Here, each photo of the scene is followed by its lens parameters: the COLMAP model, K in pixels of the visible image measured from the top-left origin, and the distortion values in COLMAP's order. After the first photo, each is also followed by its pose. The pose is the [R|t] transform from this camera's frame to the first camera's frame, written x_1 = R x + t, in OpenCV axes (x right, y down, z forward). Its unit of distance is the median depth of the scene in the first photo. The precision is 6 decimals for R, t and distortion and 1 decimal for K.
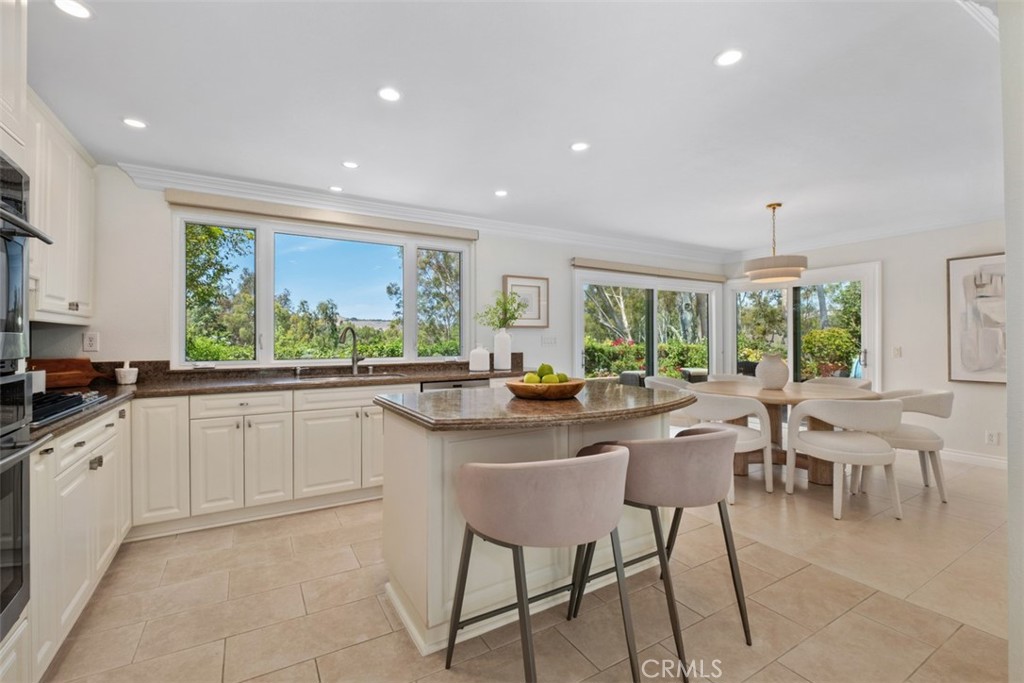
lens RADIAL K [[442.7, 0, 510.7], [0, 442.7, 344.8], [0, 0, 1]] dist [0.001166, -0.007436]
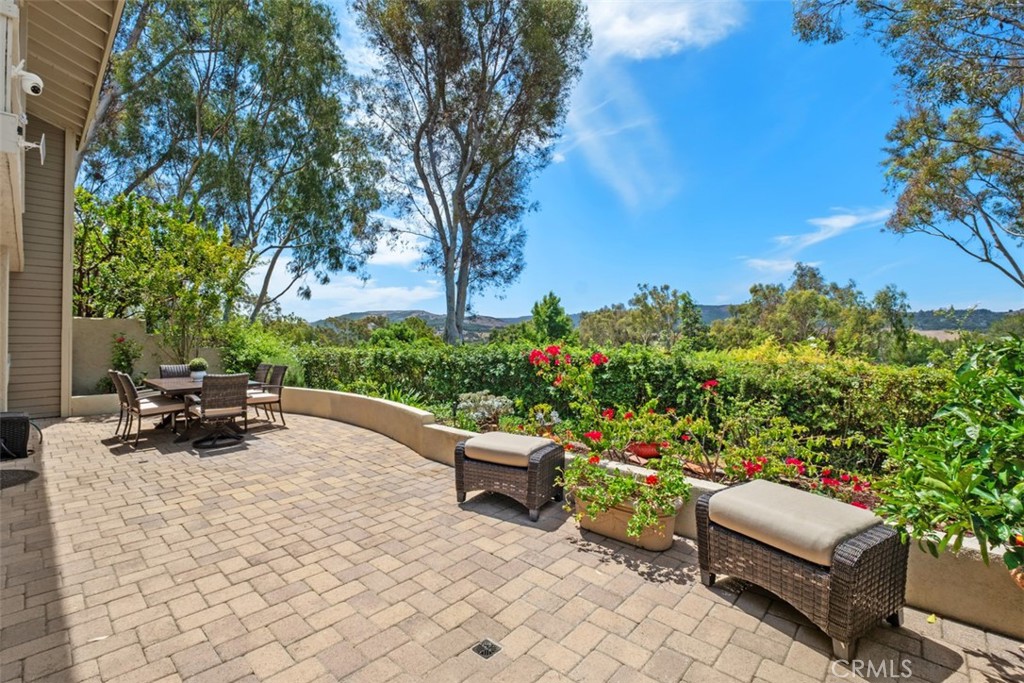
lens RADIAL K [[441.0, 0, 507.5], [0, 441.0, 328.8], [0, 0, 1]] dist [0.001443, 0.000164]
pose [[0.291586, -0.023594, -0.956254, 1.640142], [-0.009623, 0.999573, -0.027598, -0.048498], [0.956496, 0.017249, 0.291234, 2.226857]]
